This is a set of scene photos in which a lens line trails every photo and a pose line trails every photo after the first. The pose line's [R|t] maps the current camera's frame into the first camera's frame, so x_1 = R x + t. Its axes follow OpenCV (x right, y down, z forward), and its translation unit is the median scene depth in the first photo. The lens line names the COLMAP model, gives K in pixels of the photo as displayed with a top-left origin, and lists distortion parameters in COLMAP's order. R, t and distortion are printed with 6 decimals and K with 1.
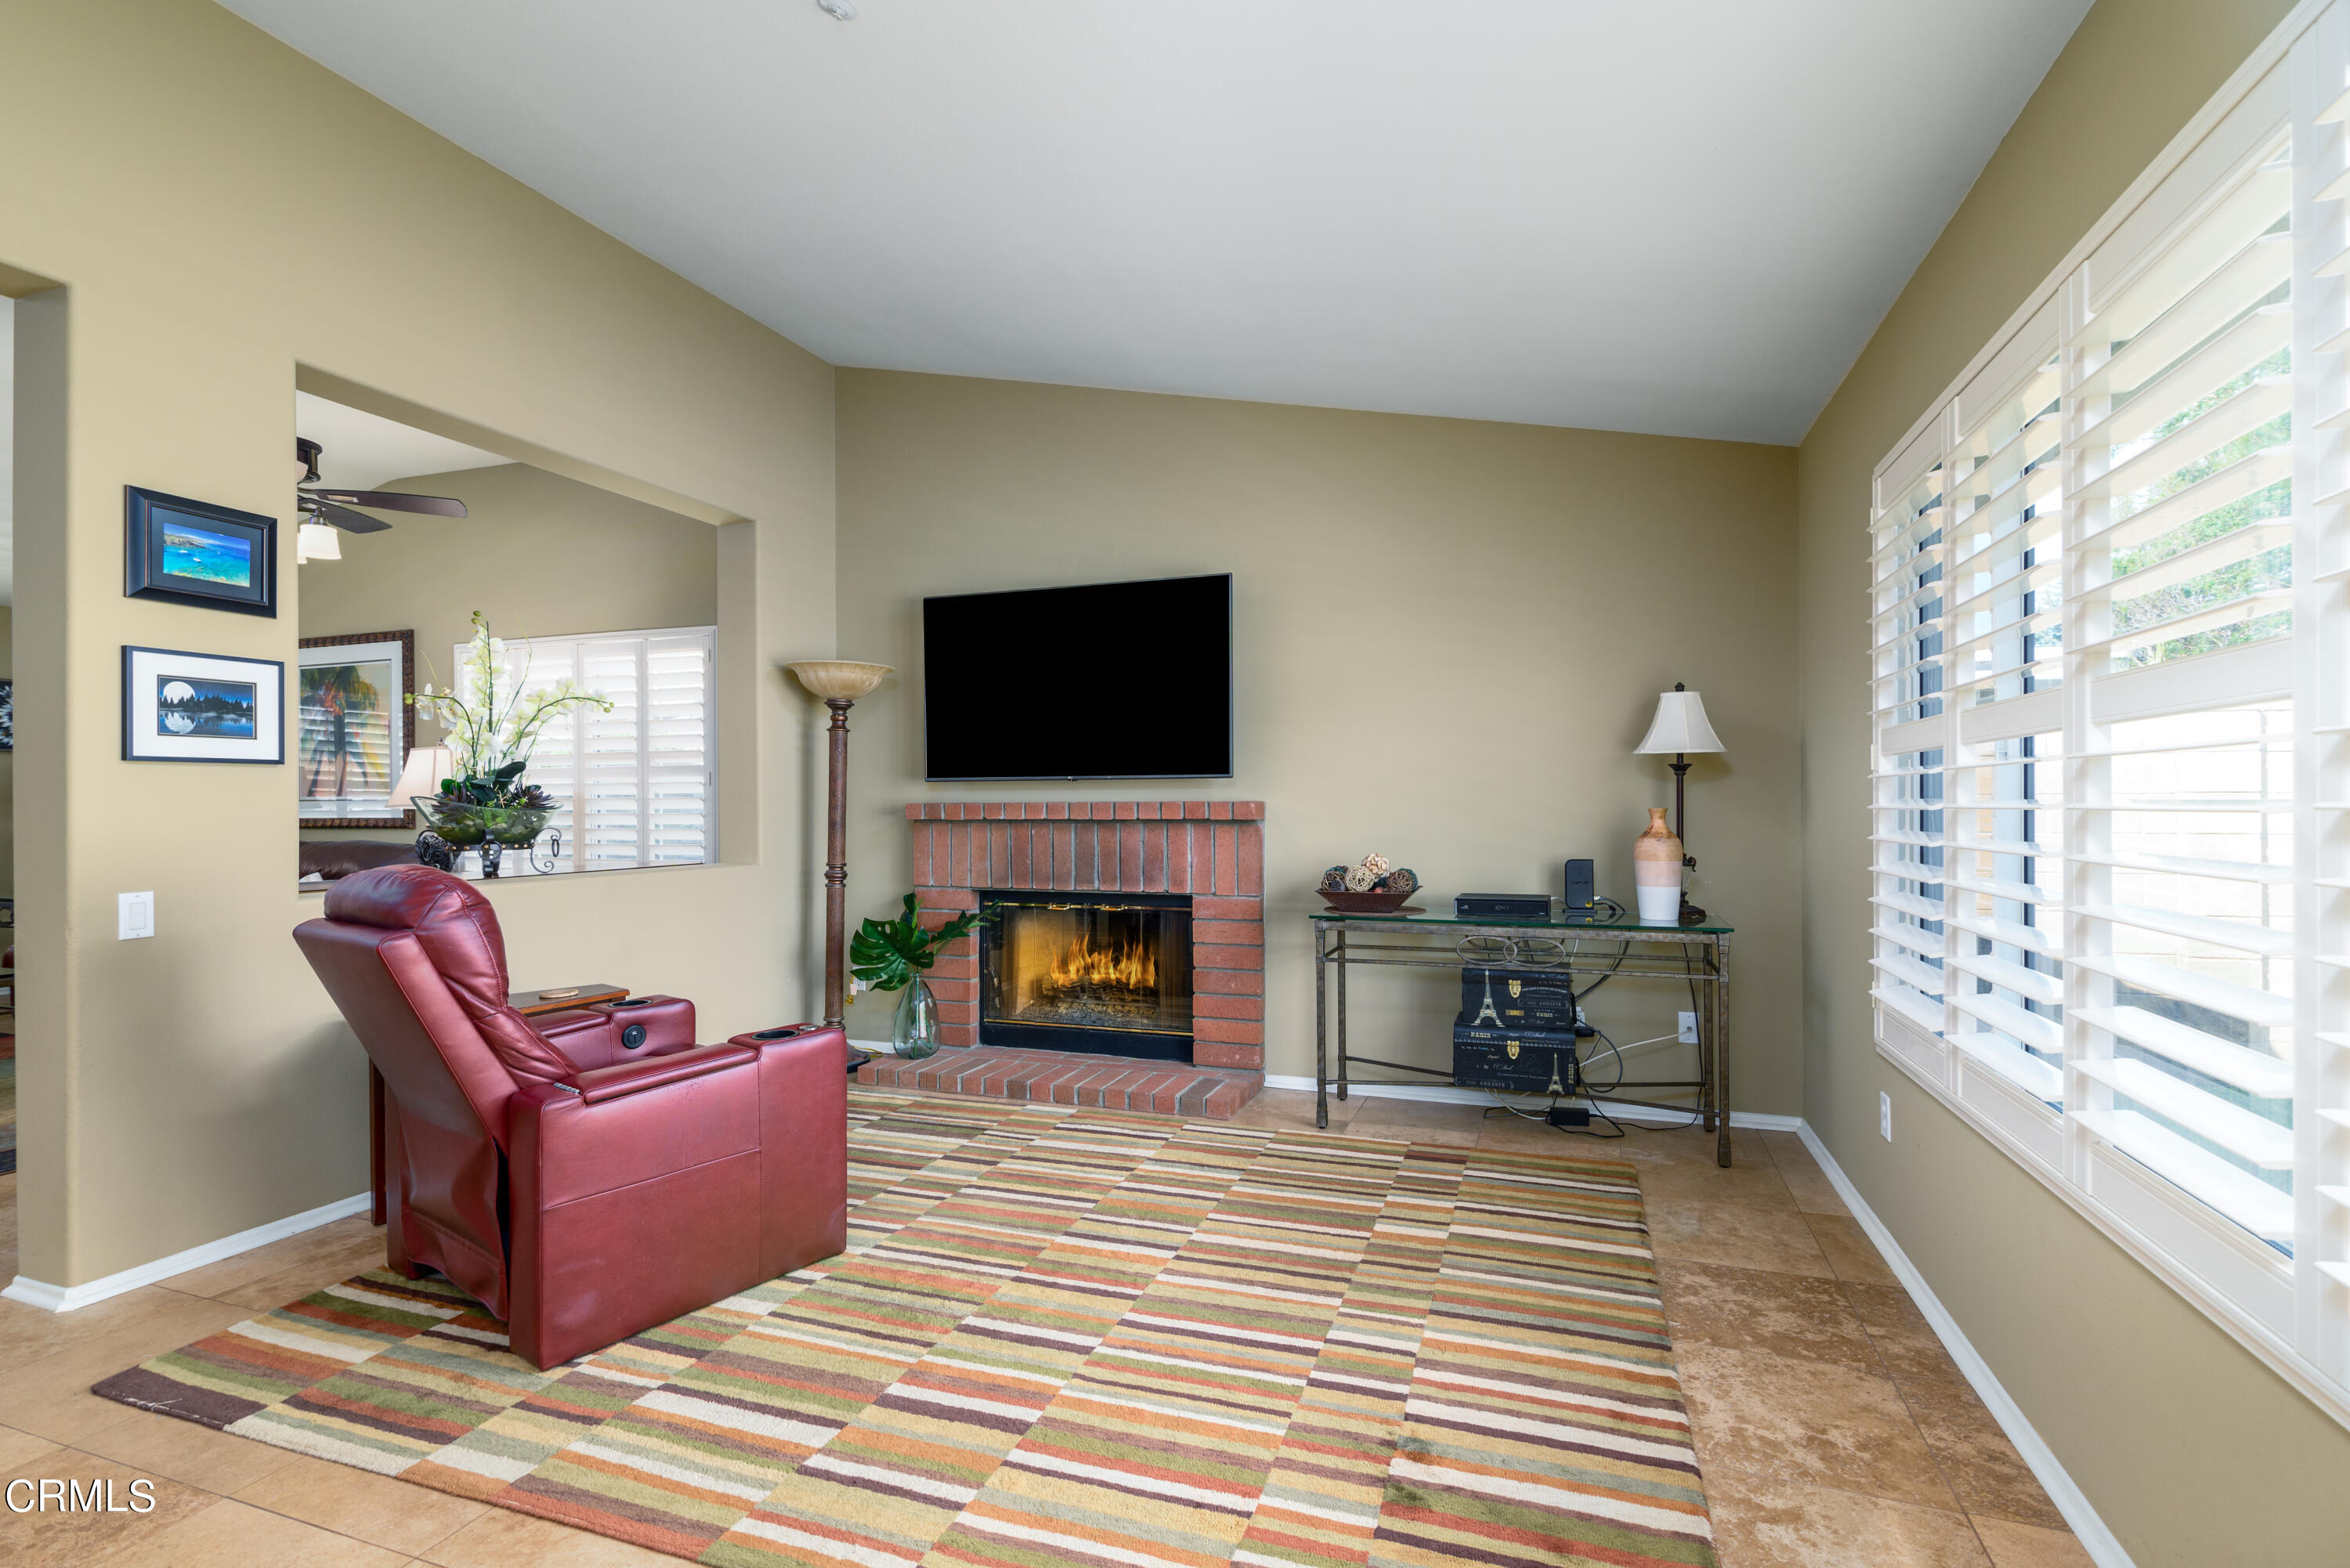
lens RADIAL K [[1066.8, 0, 1177.0], [0, 1066.8, 796.6], [0, 0, 1]] dist [0.001992, 0.000626]
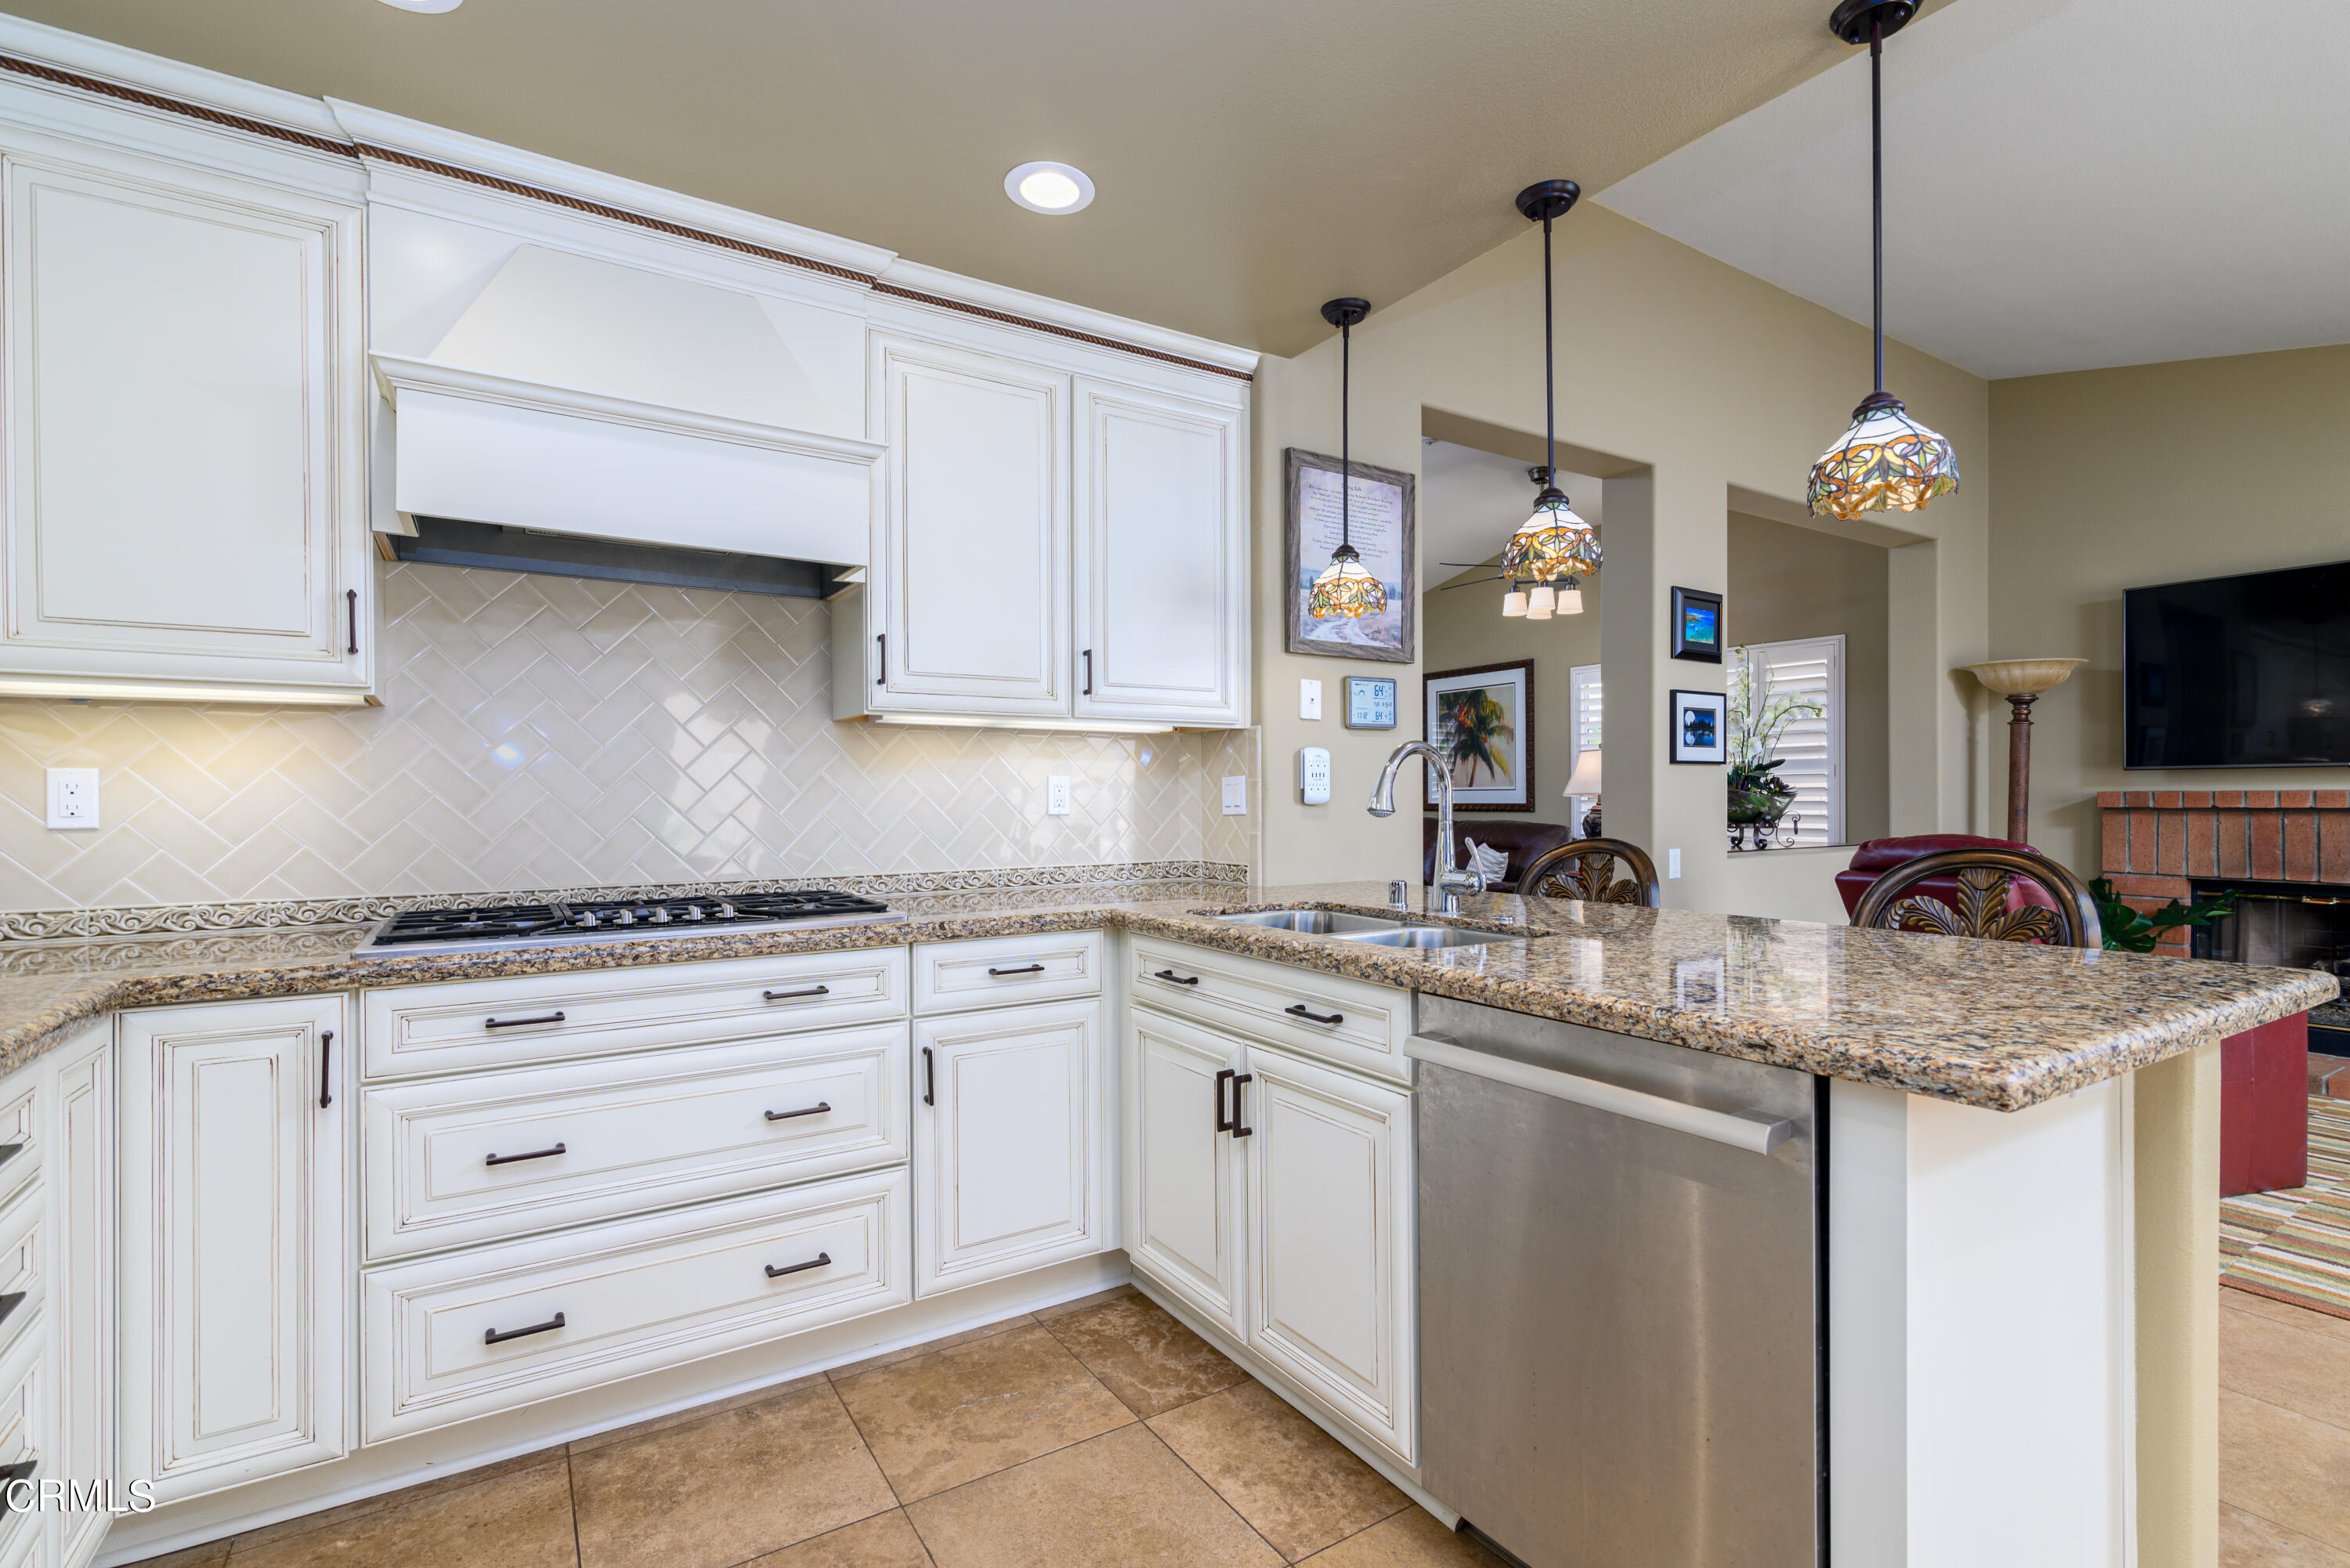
lens RADIAL K [[1066.8, 0, 1177.0], [0, 1066.8, 796.6], [0, 0, 1]] dist [0.001992, 0.000626]
pose [[0.793606, 0.001187, -0.608431, -0.408347], [0.004387, 0.999961, 0.007673, -0.000745], [0.608417, -0.008758, 0.793569, -0.446517]]
